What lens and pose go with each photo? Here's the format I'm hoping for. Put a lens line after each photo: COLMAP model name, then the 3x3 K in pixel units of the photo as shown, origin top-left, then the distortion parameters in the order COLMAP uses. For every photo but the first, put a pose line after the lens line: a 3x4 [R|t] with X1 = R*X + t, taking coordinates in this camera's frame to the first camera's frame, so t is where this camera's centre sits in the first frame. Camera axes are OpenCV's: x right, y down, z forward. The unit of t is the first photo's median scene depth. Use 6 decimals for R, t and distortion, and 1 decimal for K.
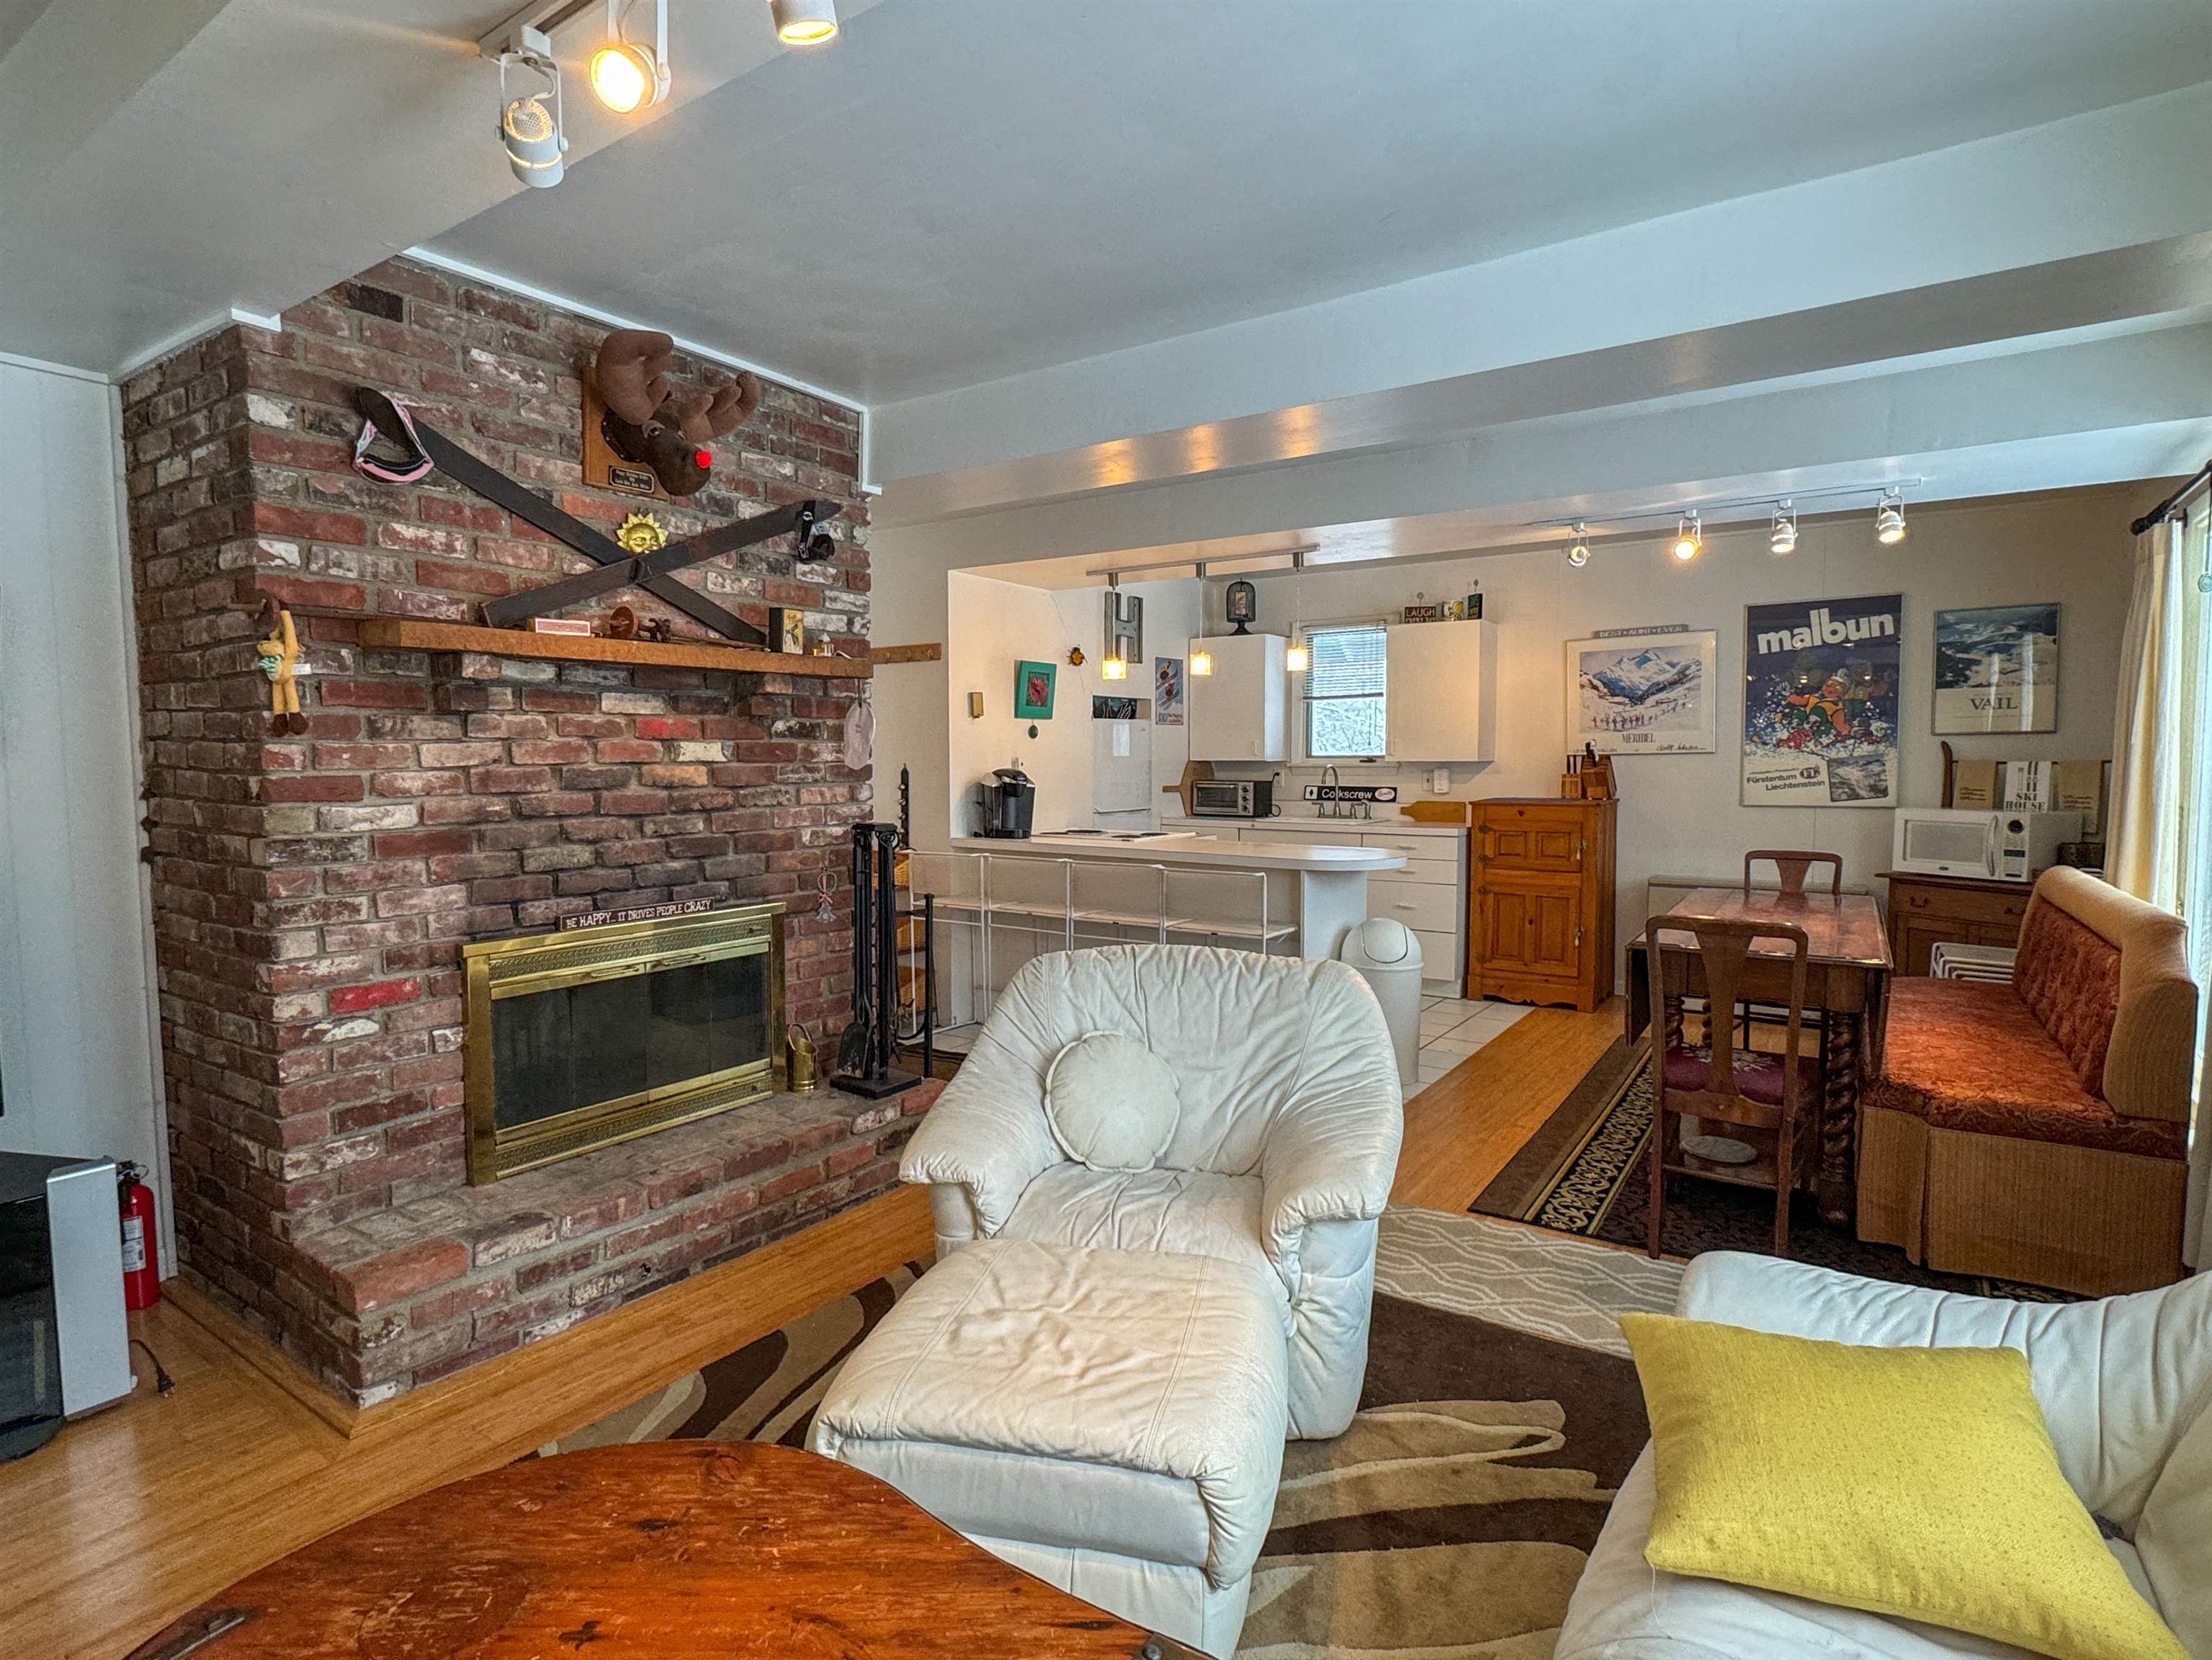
lens RADIAL K [[1146.2, 0, 1106.0], [0, 1146.2, 830.0], [0, 0, 1]] dist [-0.000057, -0.000715]
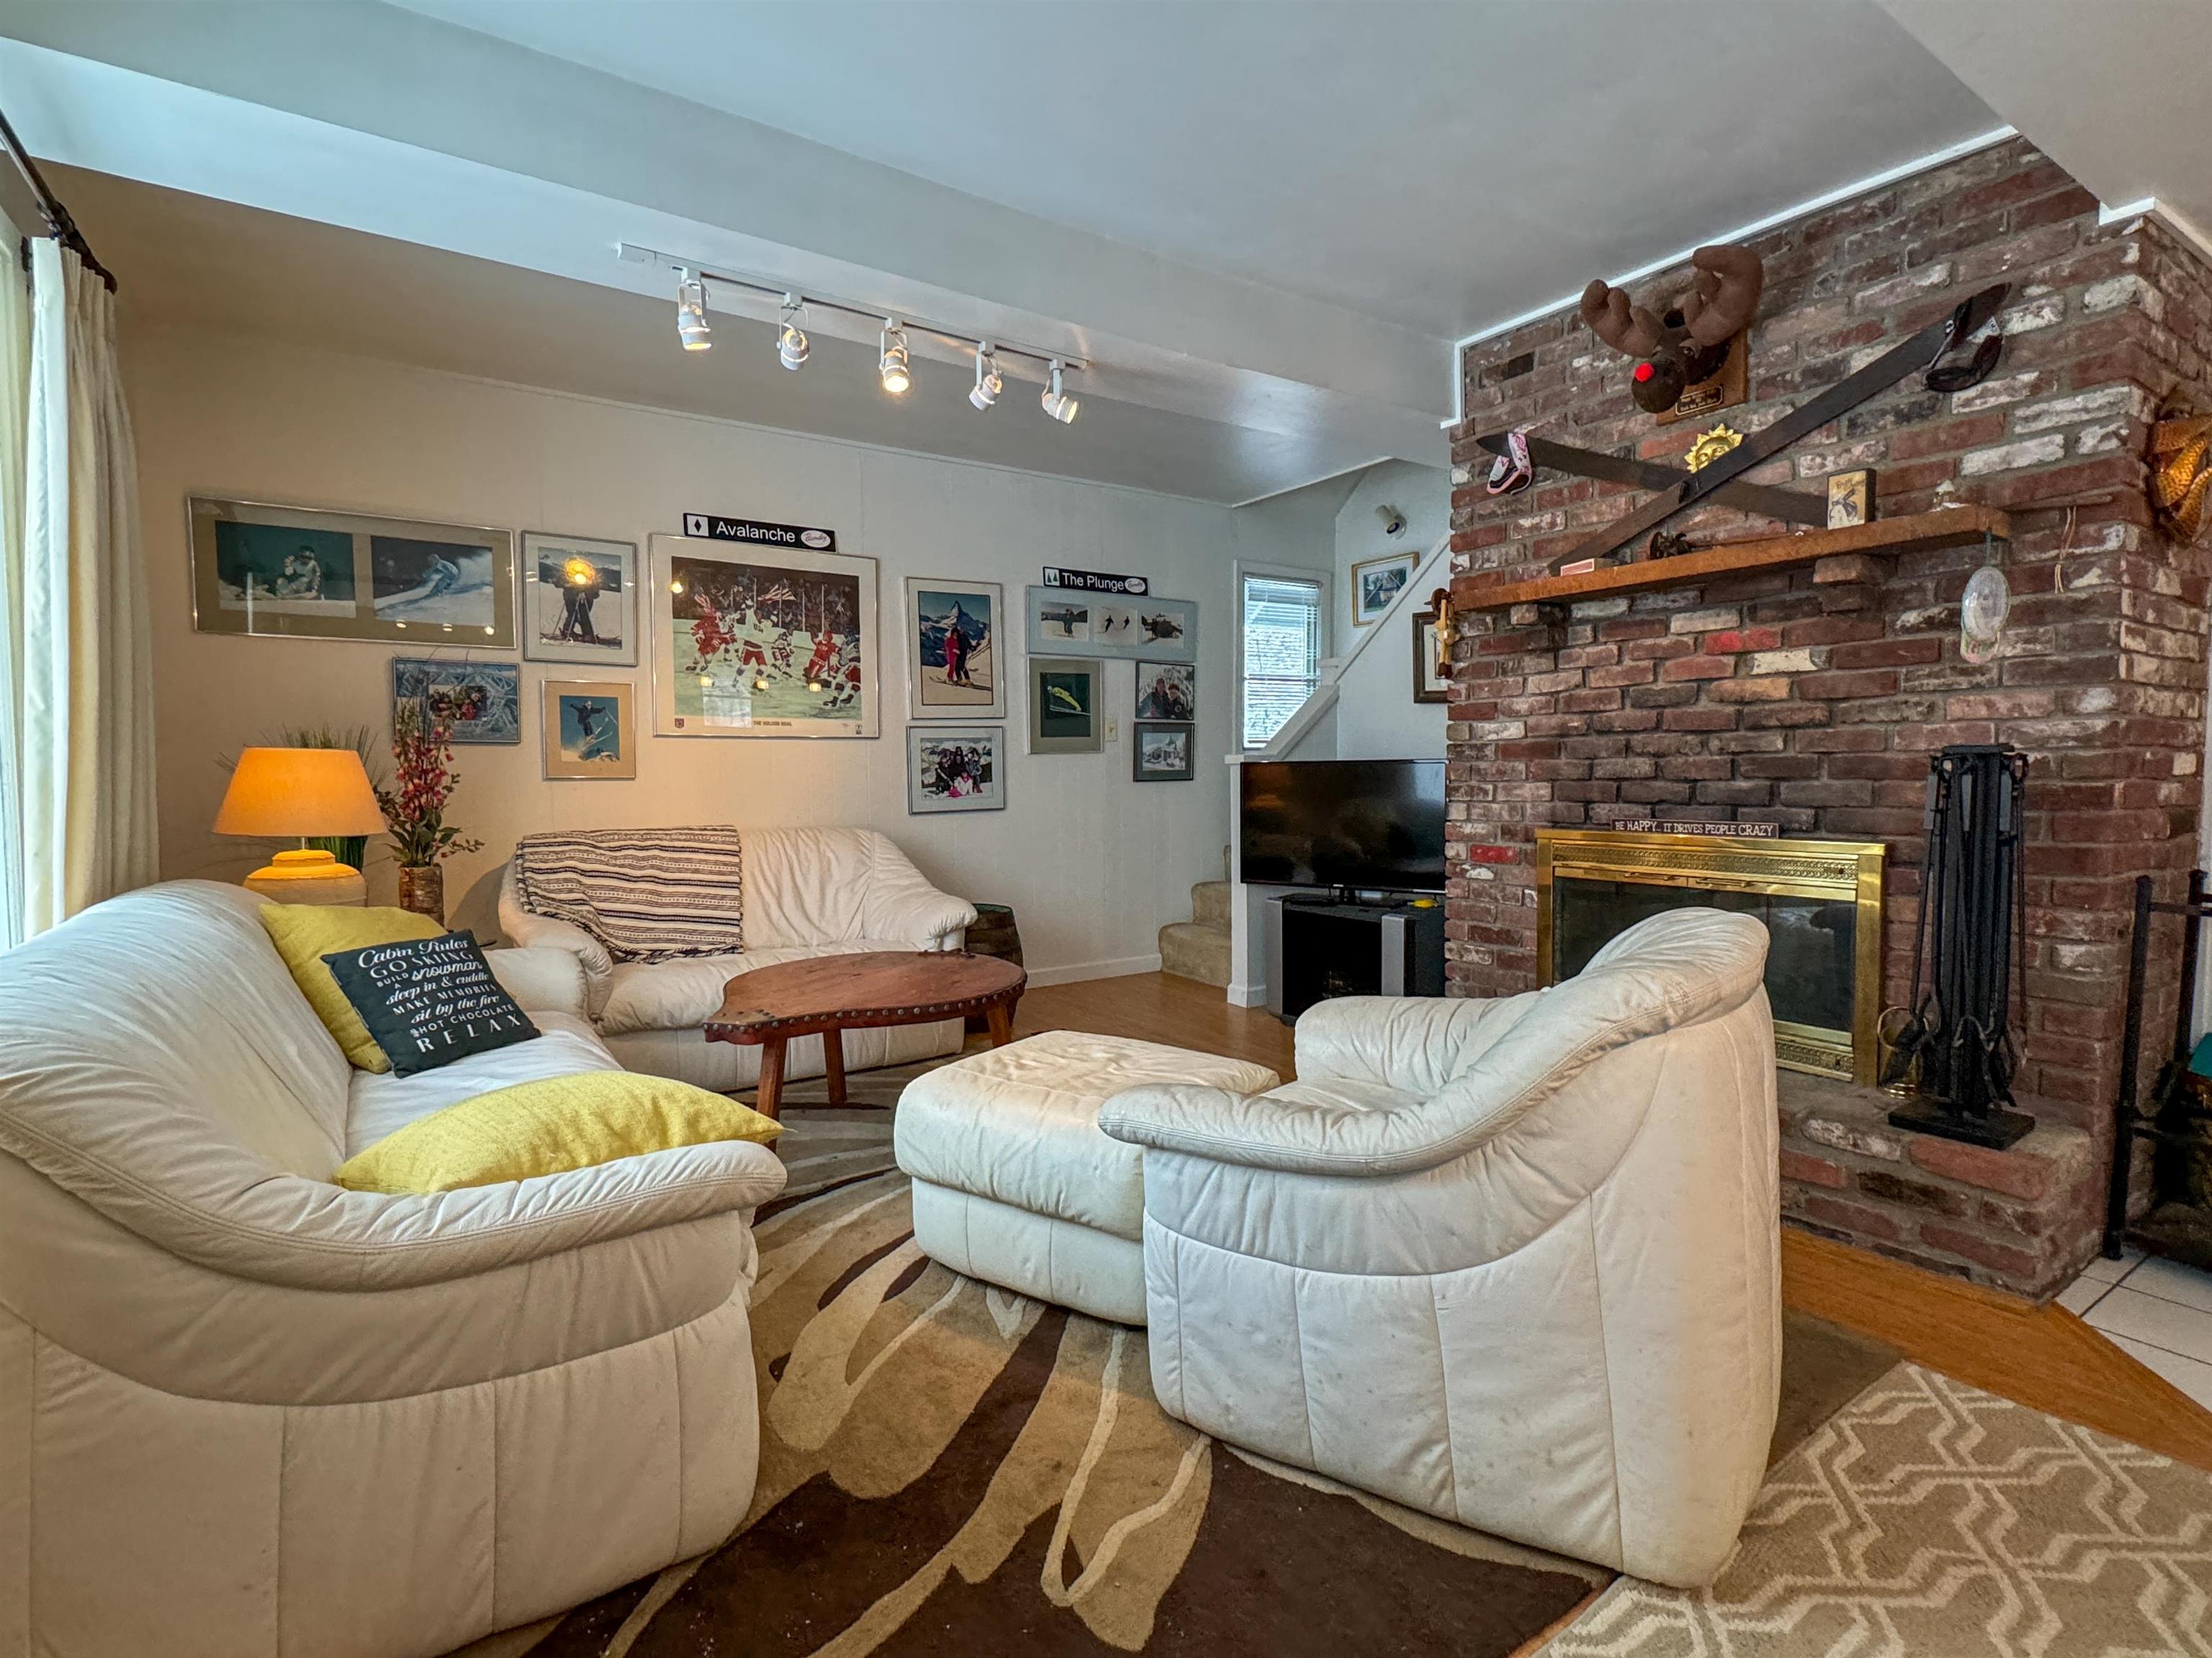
lens RADIAL K [[1083.6, 0, 1106.0], [0, 1083.6, 829.0], [0, 0, 1]] dist [-0.004897, -0.000259]
pose [[-0.373306, 0.053673, -0.926154, 0.719018], [-0.055057, 0.995283, 0.079872, 0.027057], [0.926073, 0.080808, -0.368590, 0.930049]]
